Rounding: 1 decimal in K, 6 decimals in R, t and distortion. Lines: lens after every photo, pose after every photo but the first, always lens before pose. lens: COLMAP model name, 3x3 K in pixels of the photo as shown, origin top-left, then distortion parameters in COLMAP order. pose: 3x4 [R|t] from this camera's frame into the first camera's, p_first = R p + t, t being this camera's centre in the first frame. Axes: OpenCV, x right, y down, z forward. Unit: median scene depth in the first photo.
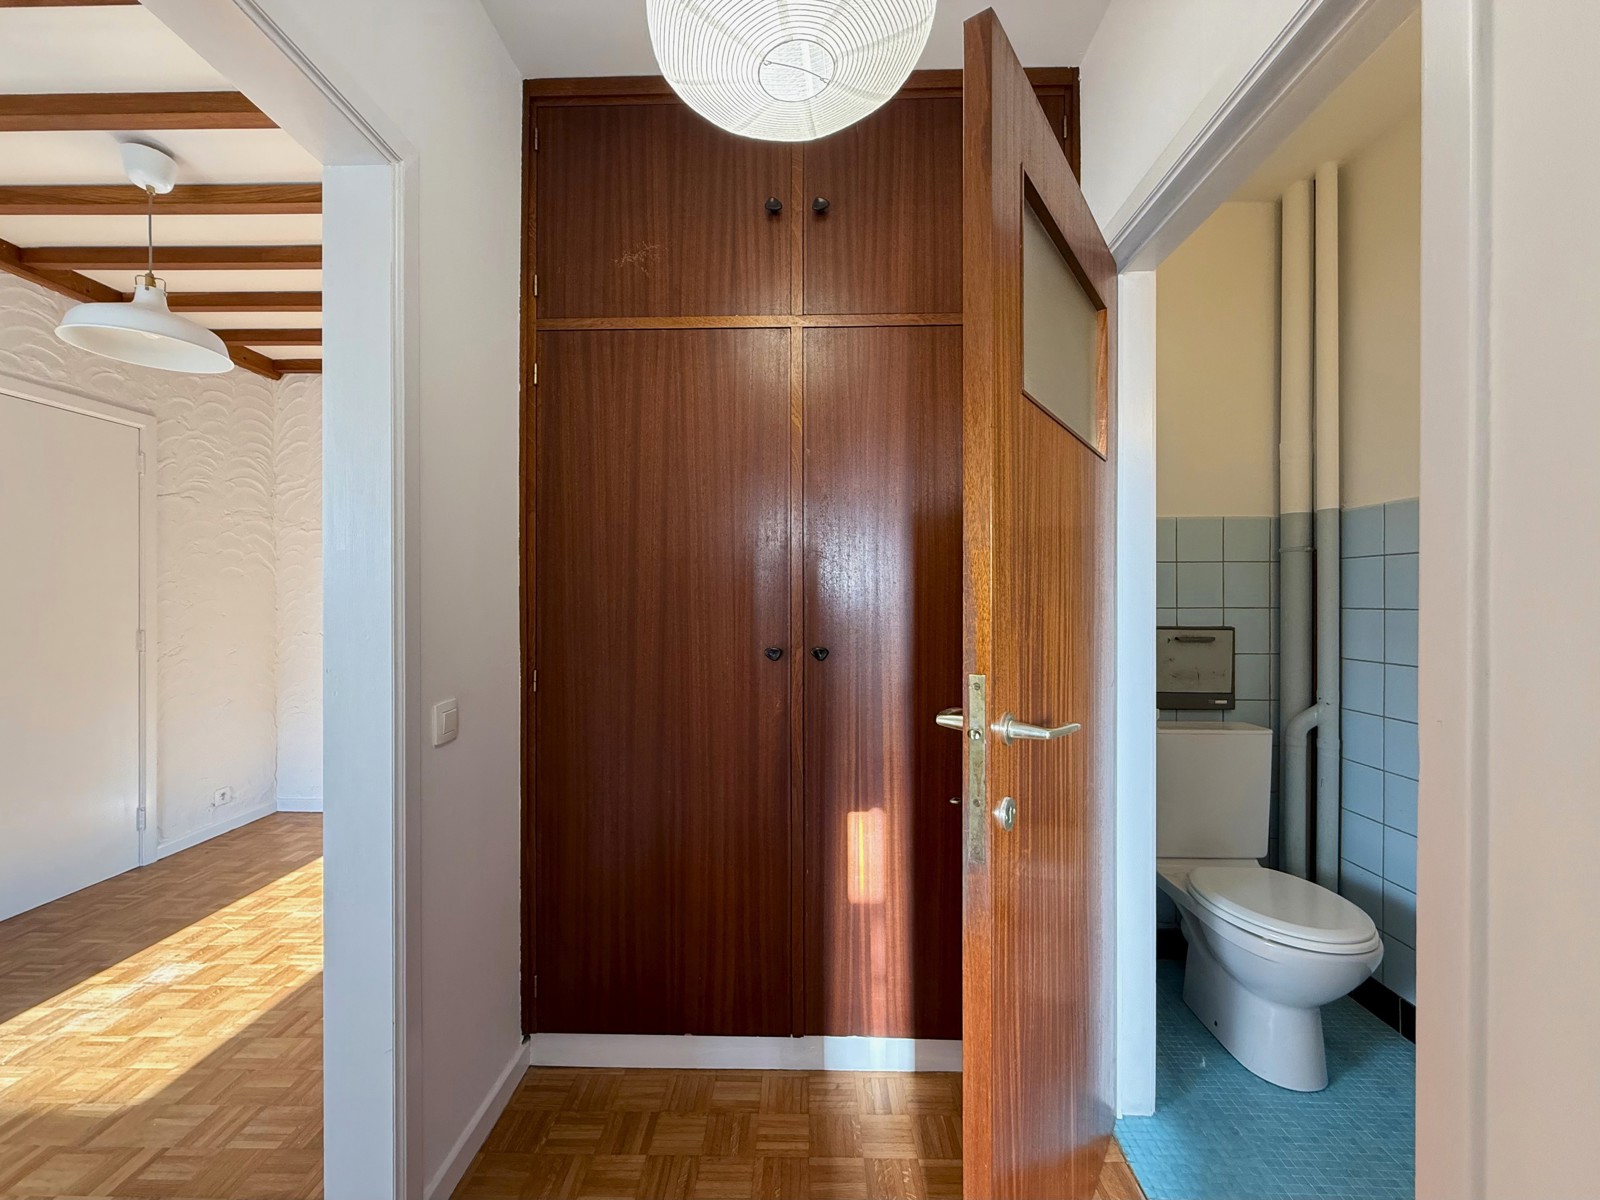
lens RADIAL K [[640.2, 0, 800.9], [0, 640.2, 600.0], [0, 0, 1]] dist [0.000433, 0.000224]
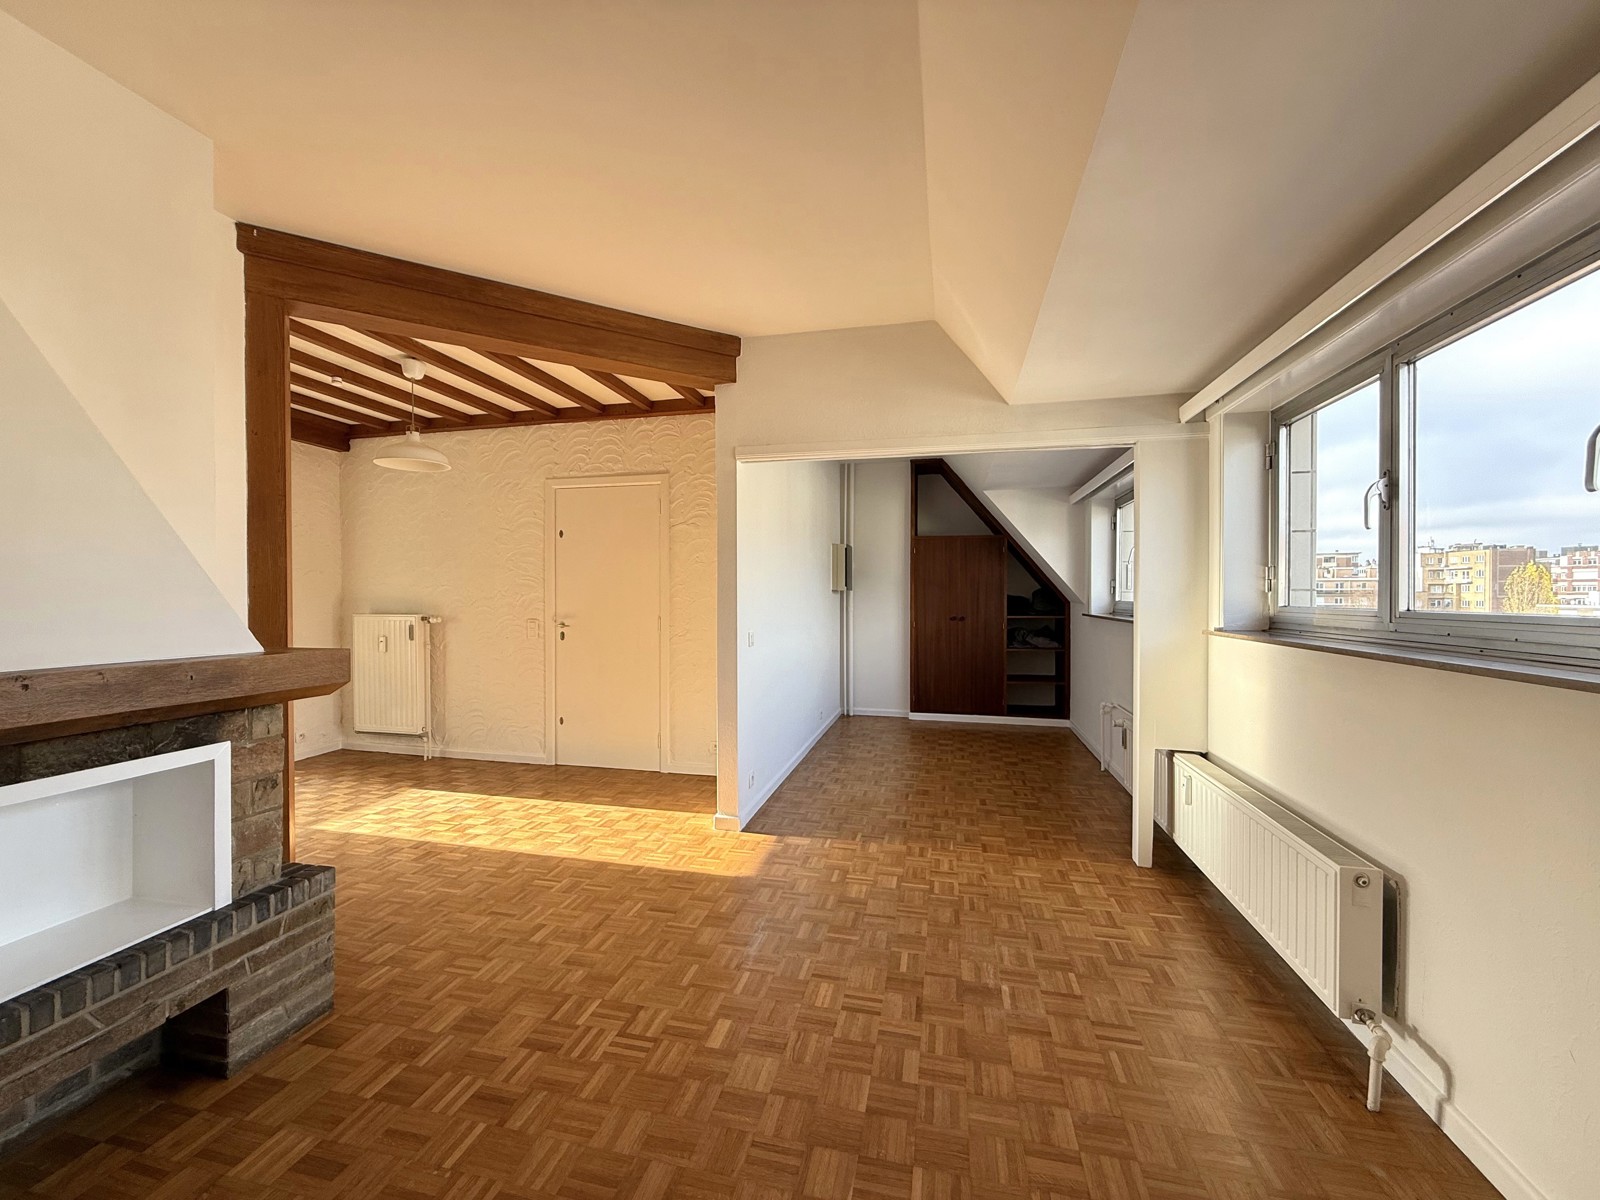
lens RADIAL K [[640.2, 0, 796.0], [0, 640.2, 599.4], [0, 0, 1]] dist [0.000433, 0.000224]
pose [[-0.219000, 0.006001, -0.975706, 0.405113], [-0.003330, 0.999971, 0.006898, -0.006628], [0.975719, 0.004760, -0.218974, 1.746212]]
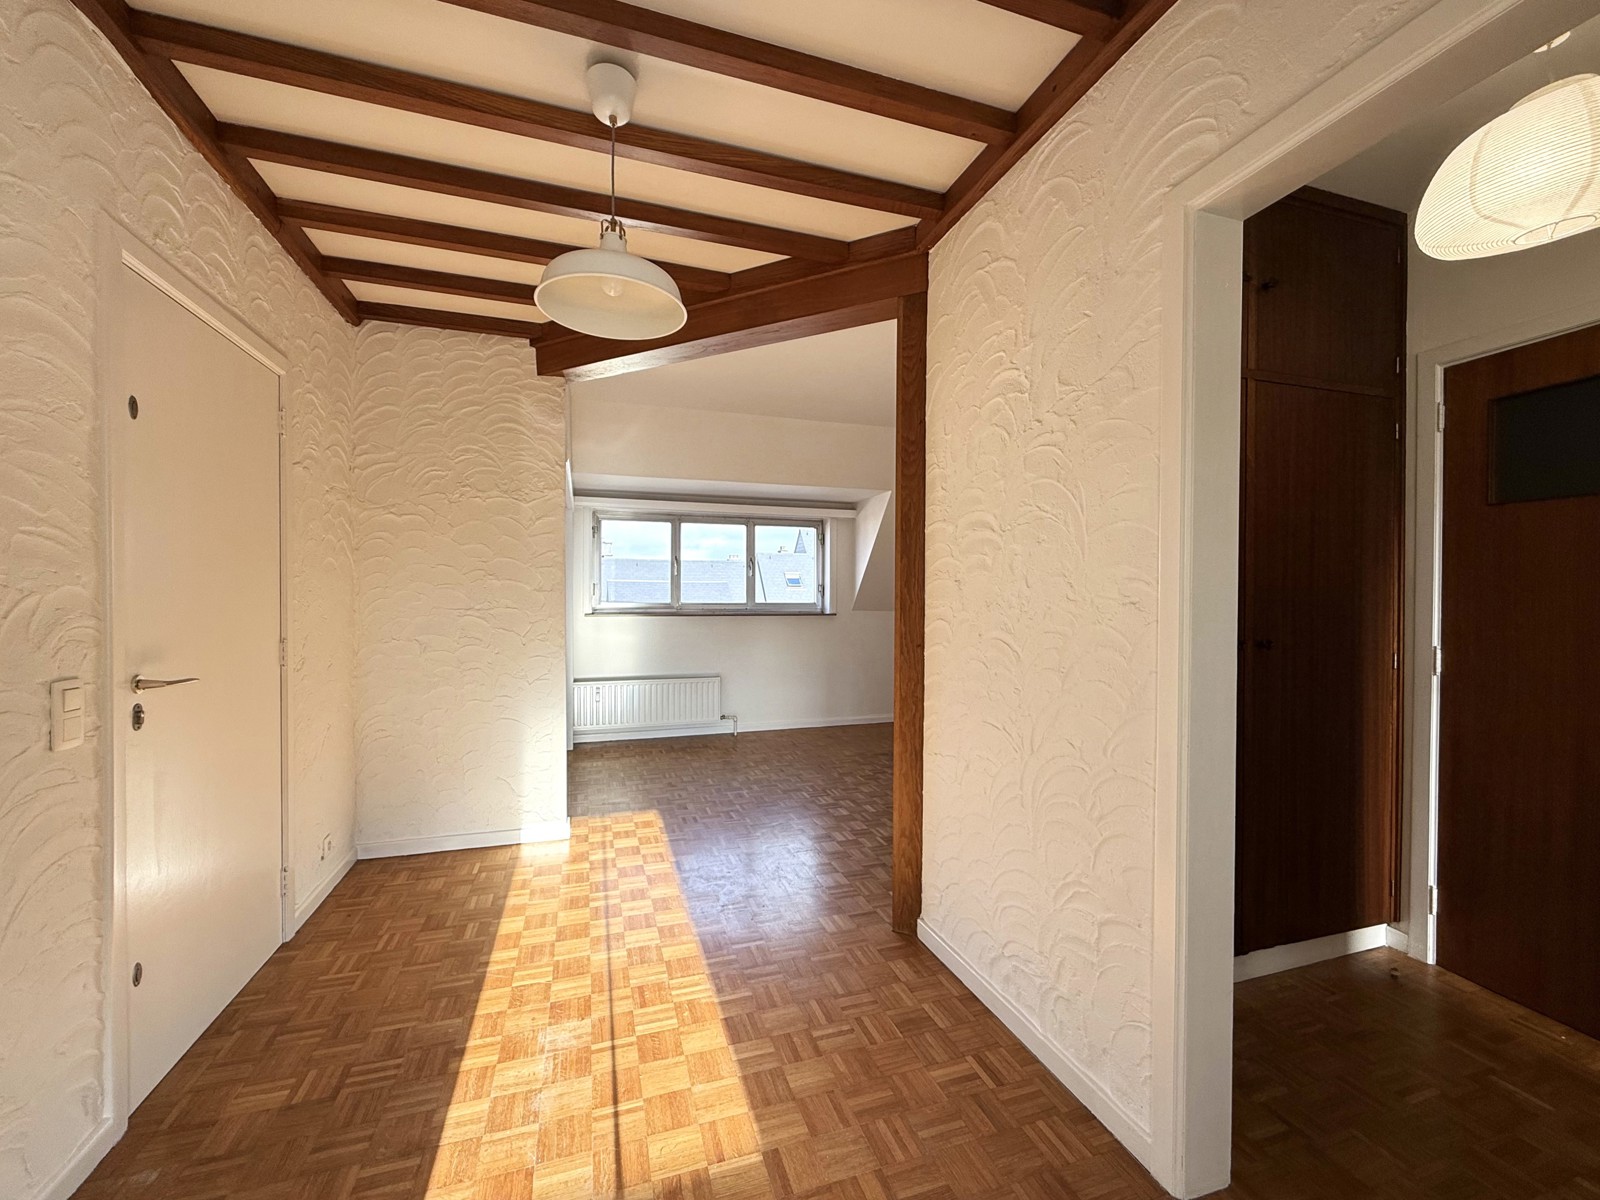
lens RADIAL K [[640.2, 0, 798.4], [0, 640.2, 606.0], [0, 0, 1]] dist [0.000433, 0.000224]
pose [[0.945083, -0.000552, 0.326829, -0.736799], [-0.002372, 0.999961, 0.008549, 0.000327], [-0.326821, -0.008855, 0.945045, 0.072225]]
